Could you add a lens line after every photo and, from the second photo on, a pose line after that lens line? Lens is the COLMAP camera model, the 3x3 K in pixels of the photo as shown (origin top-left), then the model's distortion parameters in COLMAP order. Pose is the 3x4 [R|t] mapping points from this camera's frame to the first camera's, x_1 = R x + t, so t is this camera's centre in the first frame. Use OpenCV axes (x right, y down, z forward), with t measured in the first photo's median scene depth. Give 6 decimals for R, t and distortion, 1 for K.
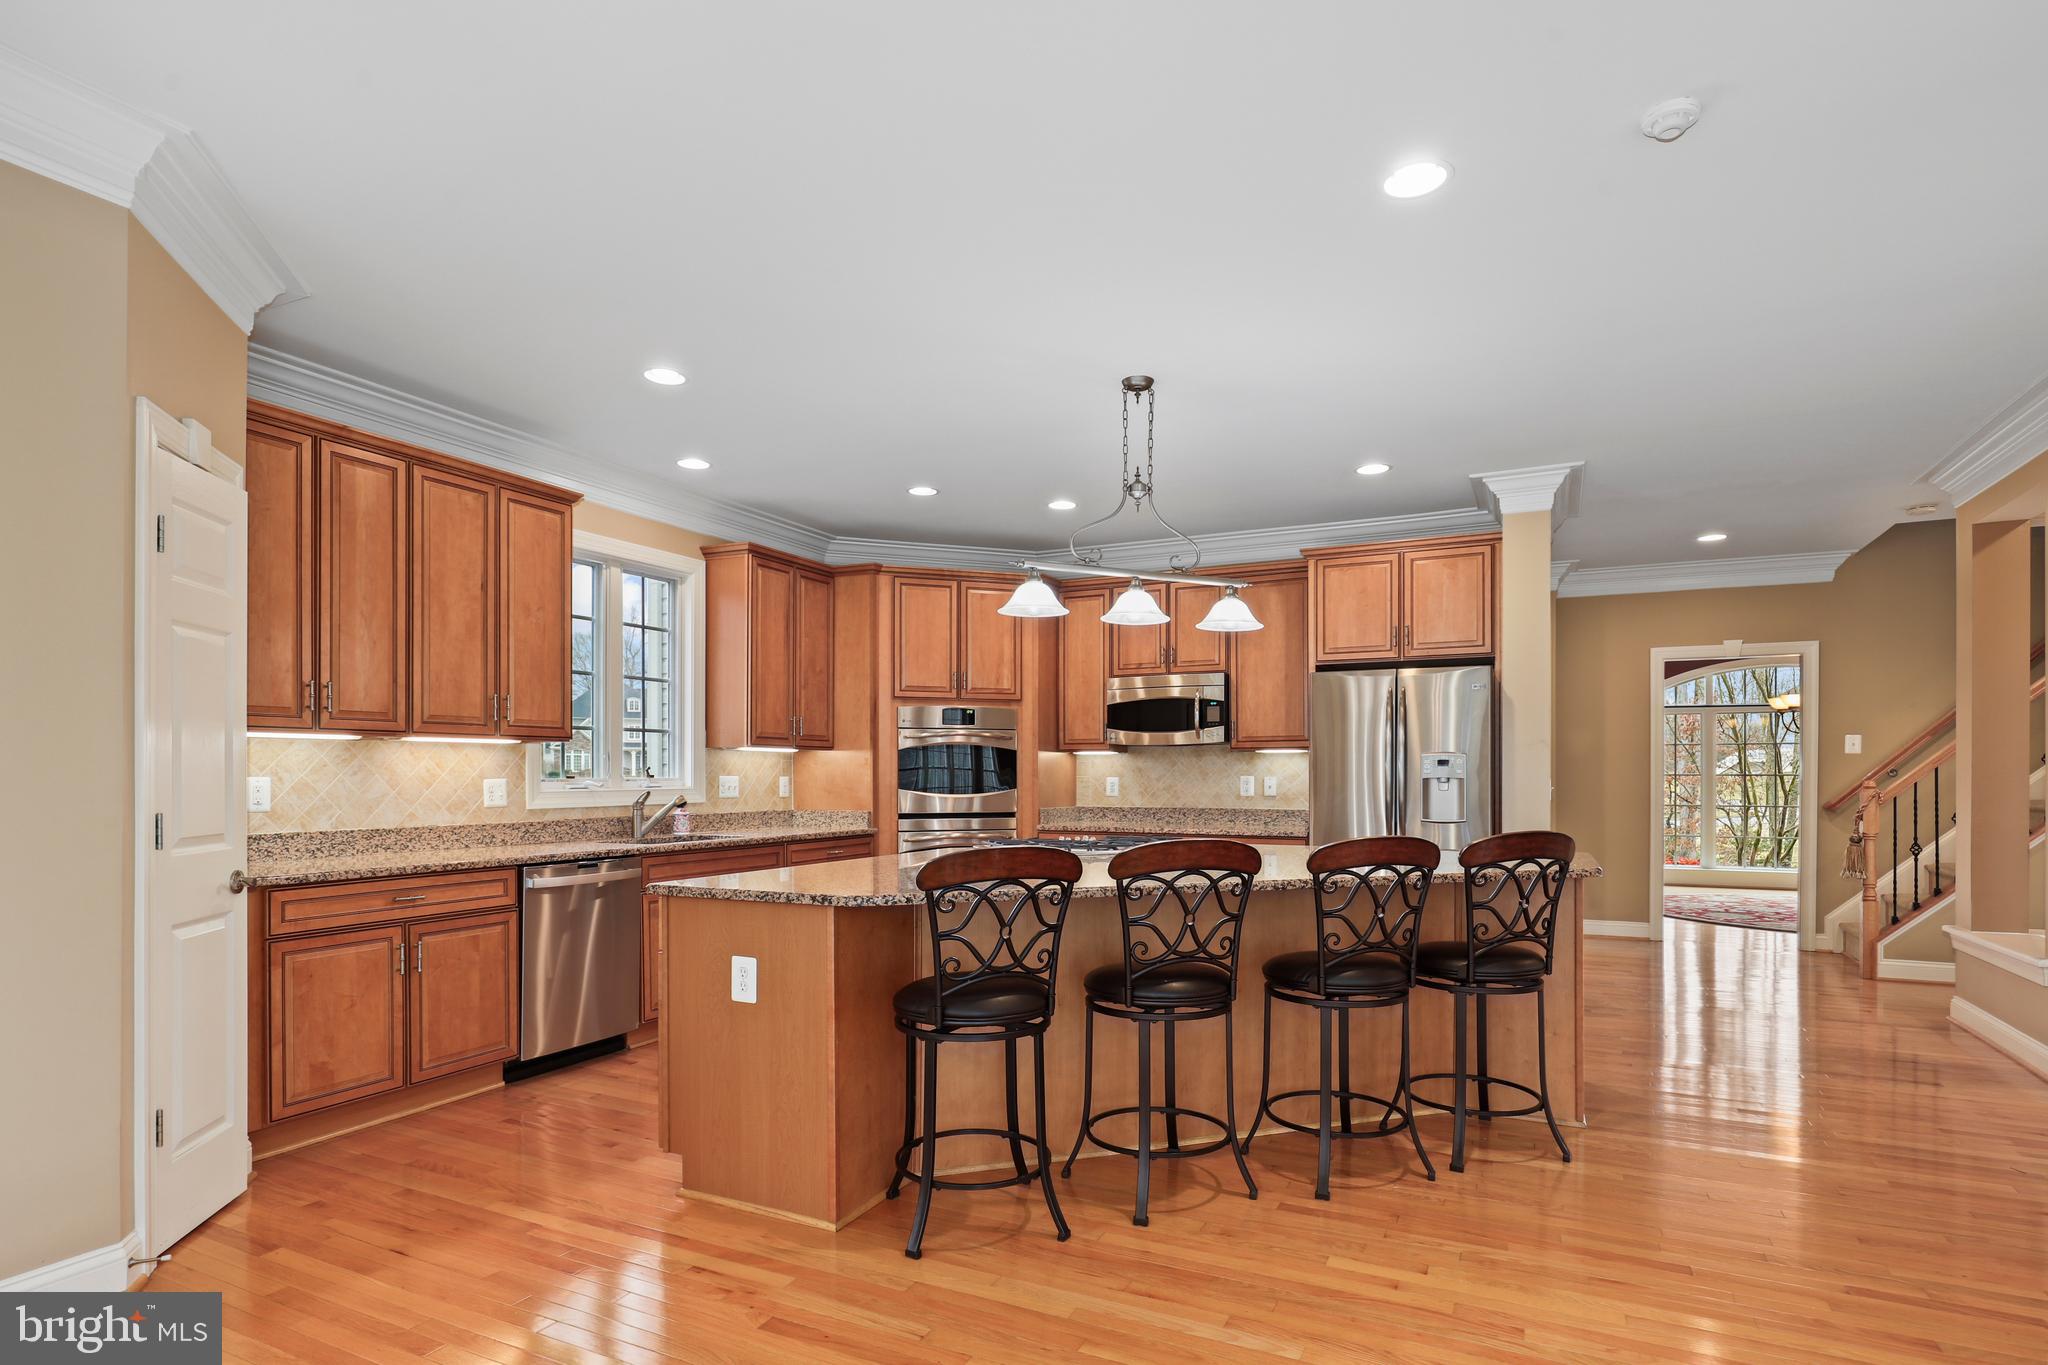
lens RADIAL K [[1058.1, 0, 1021.7], [0, 1058.1, 770.3], [0, 0, 1]] dist [-0.000743, -0.000244]
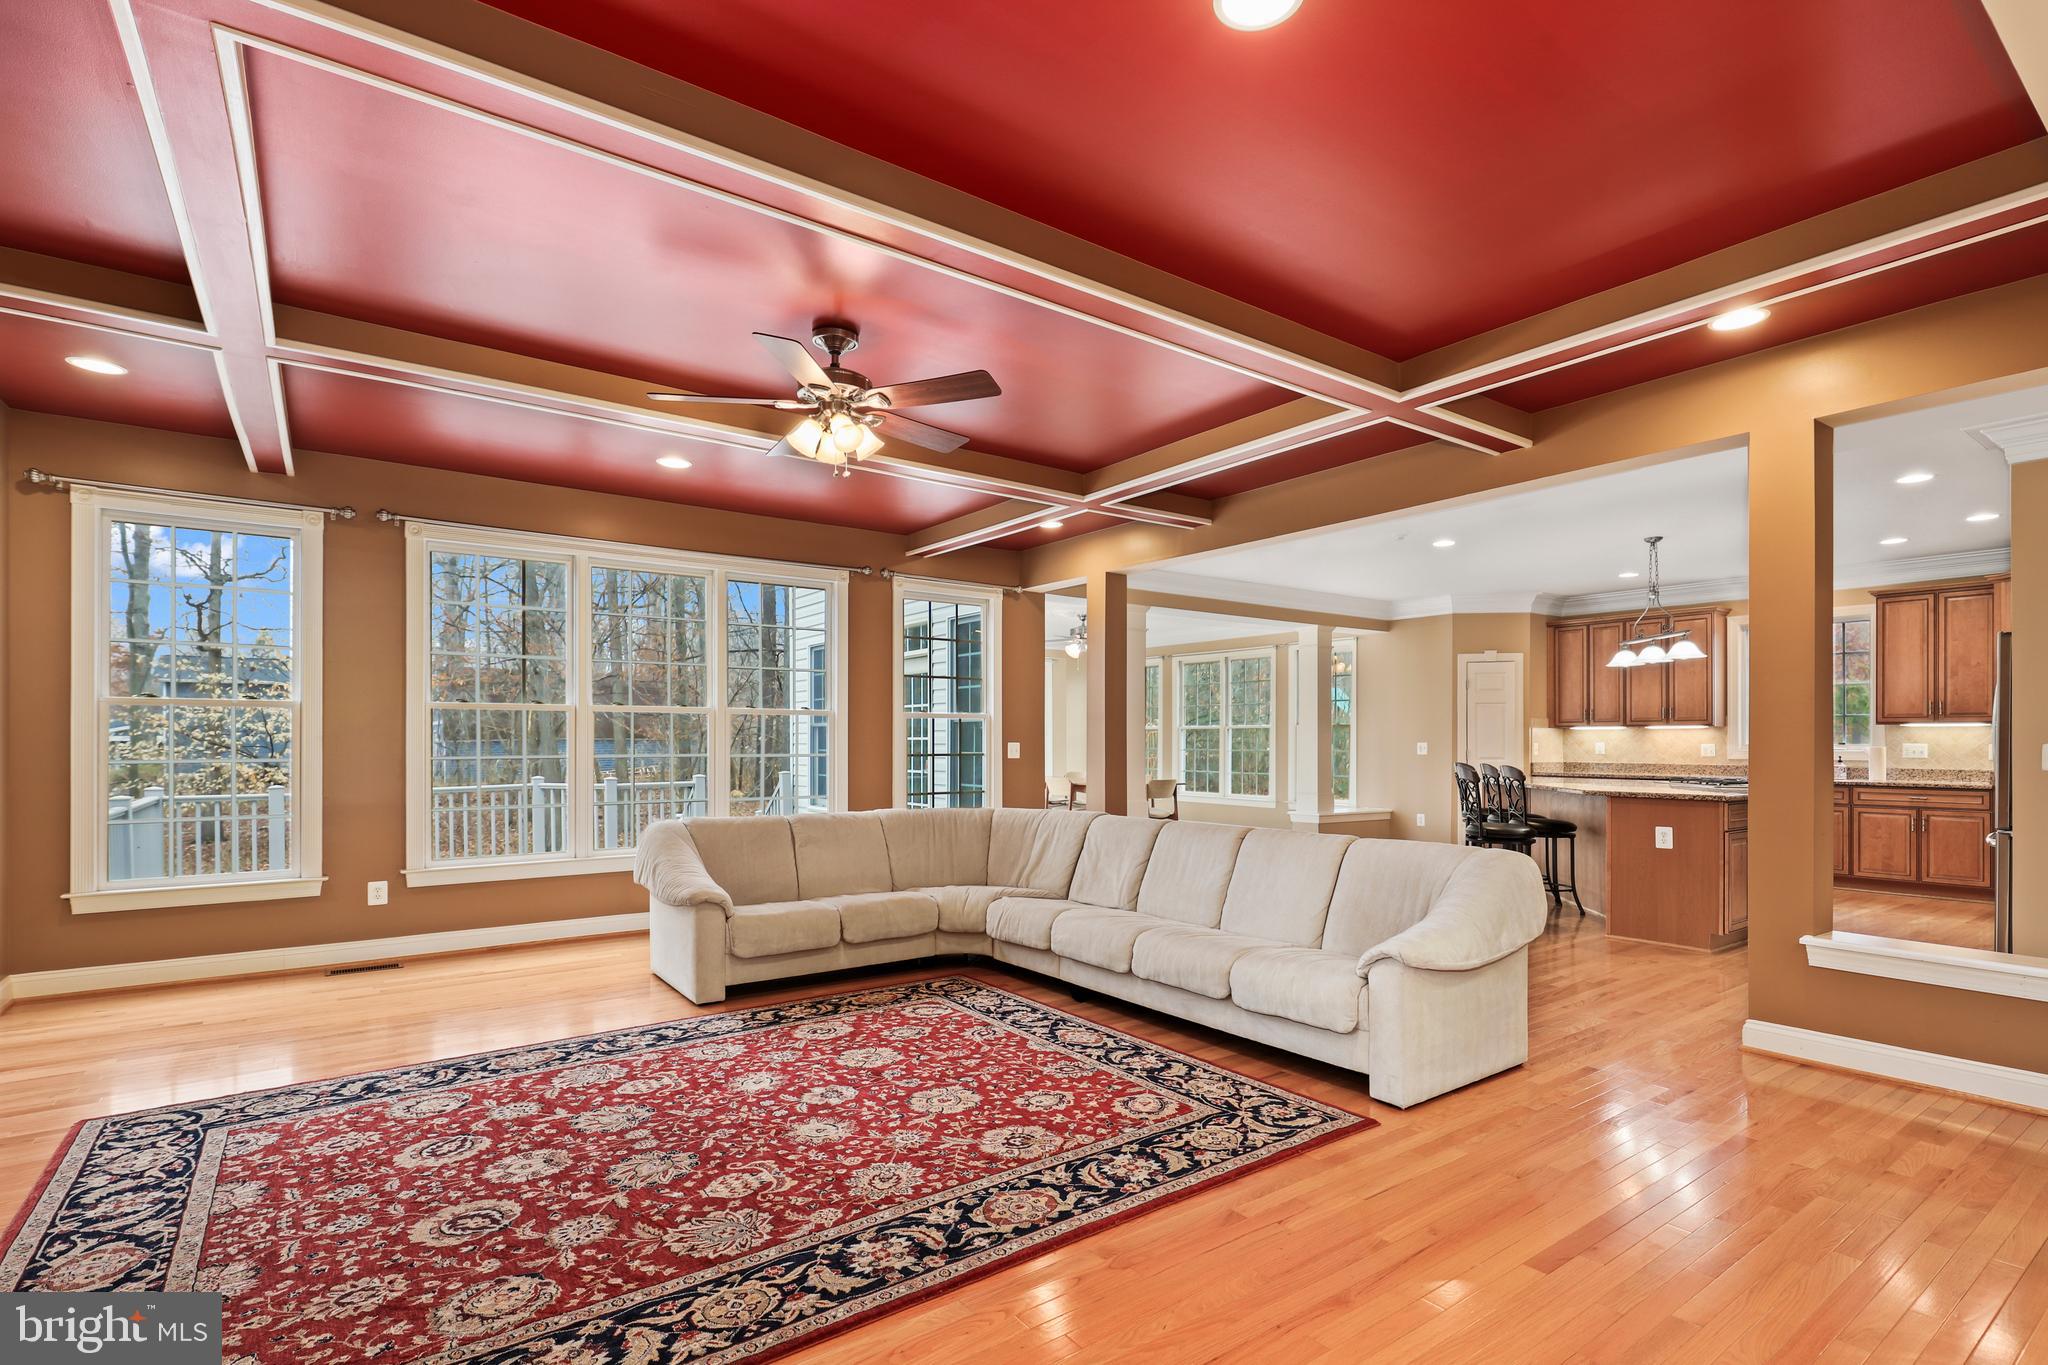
lens RADIAL K [[963.8, 0, 1029.3], [0, 963.8, 740.4], [0, 0, 1]] dist [0.001248, 0.000302]
pose [[-0.463682, -0.002465, -0.885998, 1.739168], [0.004852, 0.999974, -0.005321, 0.004448], [0.885989, -0.006766, -0.463658, 0.634071]]
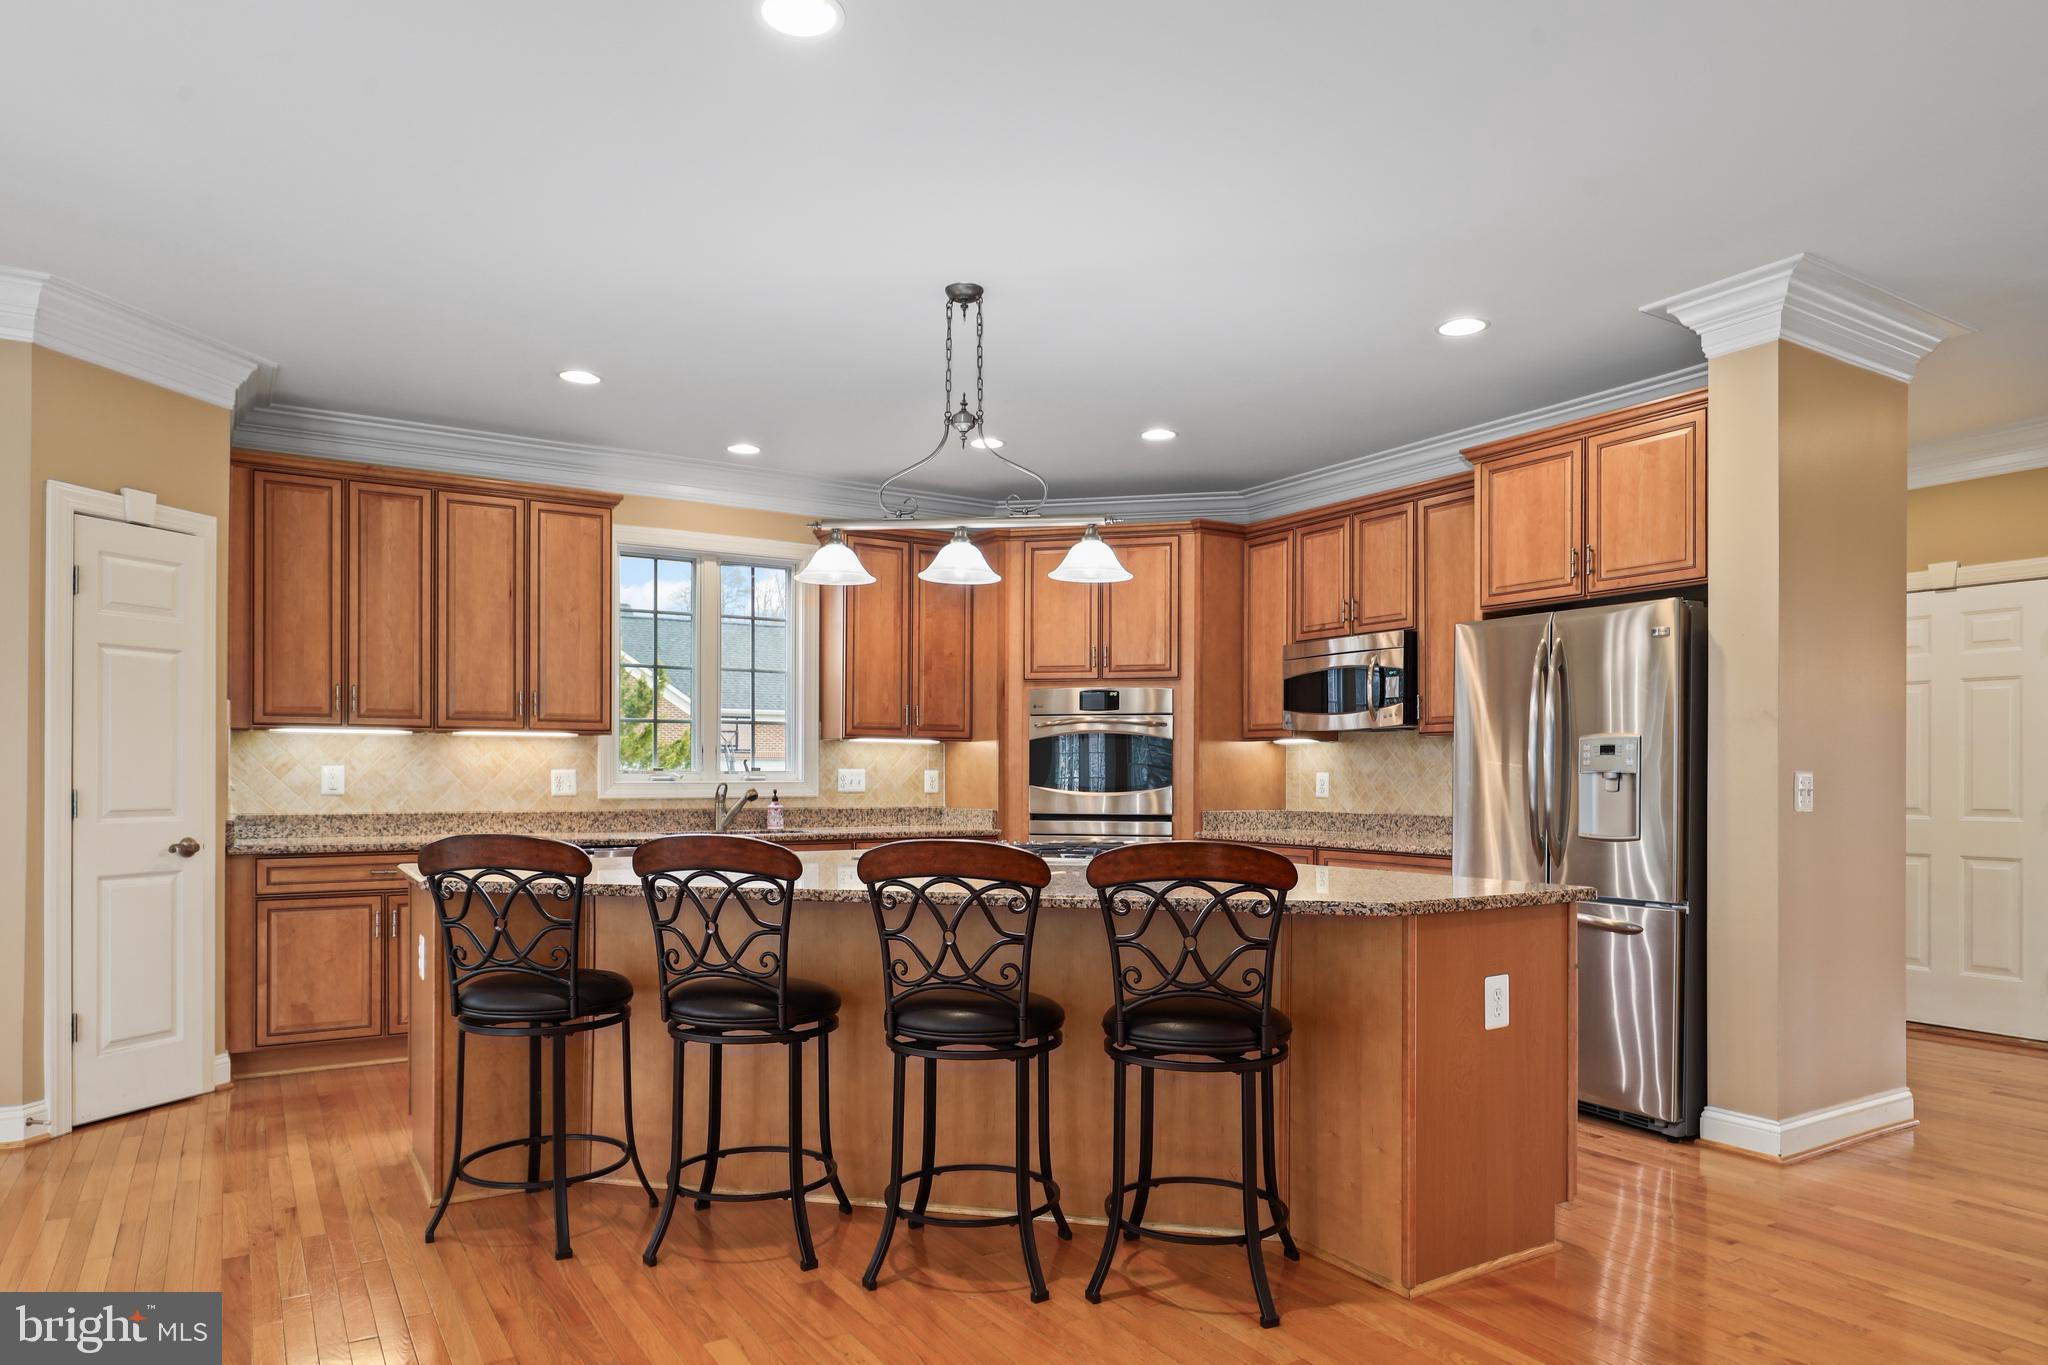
lens RADIAL K [[1252.7, 0, 1022.0], [0, 1252.7, 767.5], [0, 0, 1]] dist [-0.000118, -0.001721]
pose [[0.851339, 0.000781, -0.524615, 0.523057], [-0.002001, 0.999996, -0.001759, 0.006512], [0.524612, 0.002547, 0.851338, 0.148462]]
